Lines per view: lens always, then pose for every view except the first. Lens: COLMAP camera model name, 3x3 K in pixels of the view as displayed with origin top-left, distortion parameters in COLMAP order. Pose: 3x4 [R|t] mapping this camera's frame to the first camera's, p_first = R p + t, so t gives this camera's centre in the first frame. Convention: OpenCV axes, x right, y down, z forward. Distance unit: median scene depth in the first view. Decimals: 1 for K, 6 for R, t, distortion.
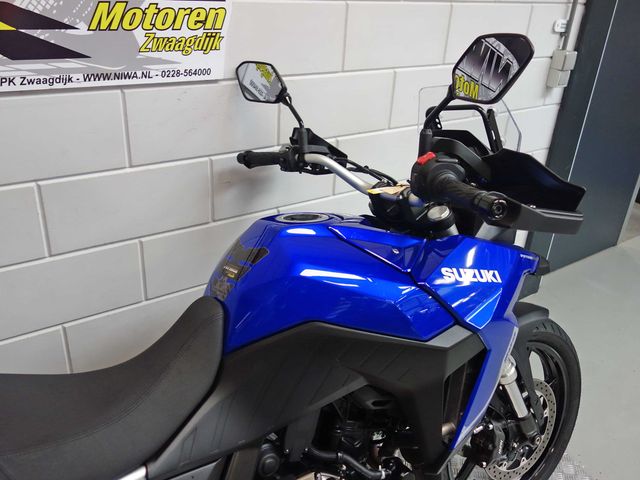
lens RADIAL K [[567.9, 0, 320.0], [0, 567.9, 240.0], [0, 0, 1]] dist [0.006661, 0.002088]
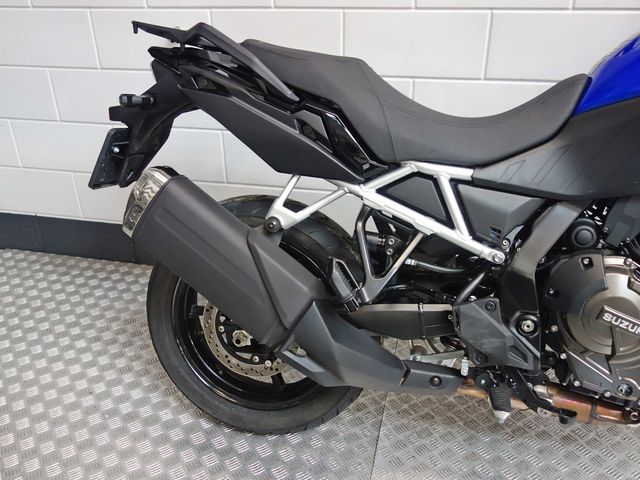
lens RADIAL K [[567.9, 0, 320.0], [0, 567.9, 240.0], [0, 0, 1]] dist [0.006661, 0.002088]
pose [[0.649463, 0.276596, -0.708303, 0.268666], [-0.288745, 0.951433, 0.106780, 0.337148], [0.703438, 0.135169, 0.697786, -0.066830]]
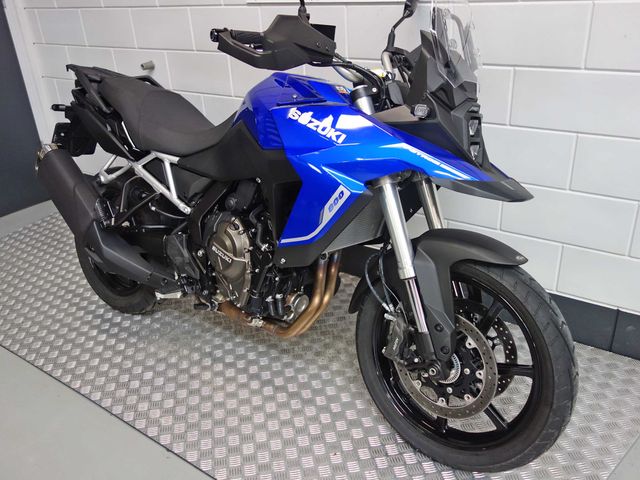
lens RADIAL K [[567.9, 0, 320.0], [0, 567.9, 240.0], [0, 0, 1]] dist [0.006661, 0.002088]
pose [[0.308975, 0.340359, -0.888082, 1.251800], [-0.356329, 0.907185, 0.223709, 0.003873], [0.881796, 0.247329, 0.401577, 0.441097]]
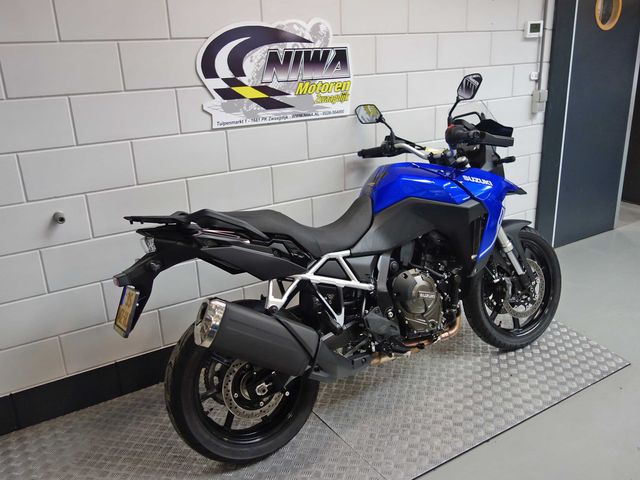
lens RADIAL K [[567.9, 0, 320.0], [0, 567.9, 240.0], [0, 0, 1]] dist [0.006661, 0.002088]
pose [[0.993348, -0.072929, -0.089116, -0.136308], [0.060053, 0.988402, -0.139480, 0.463293], [0.098254, 0.133201, 0.986207, -1.011051]]
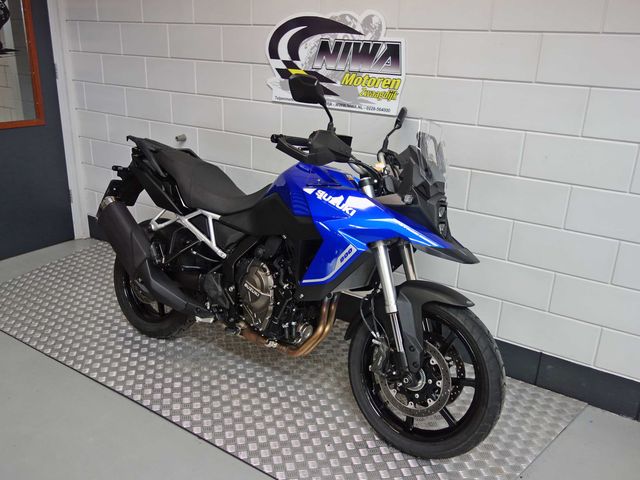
lens RADIAL K [[567.9, 0, 320.0], [0, 567.9, 240.0], [0, 0, 1]] dist [0.006661, 0.002088]
pose [[0.350100, 0.265530, -0.898290, 1.635060], [-0.429303, 0.897820, 0.098074, 0.008233], [0.832544, 0.351303, 0.428319, 0.146193]]
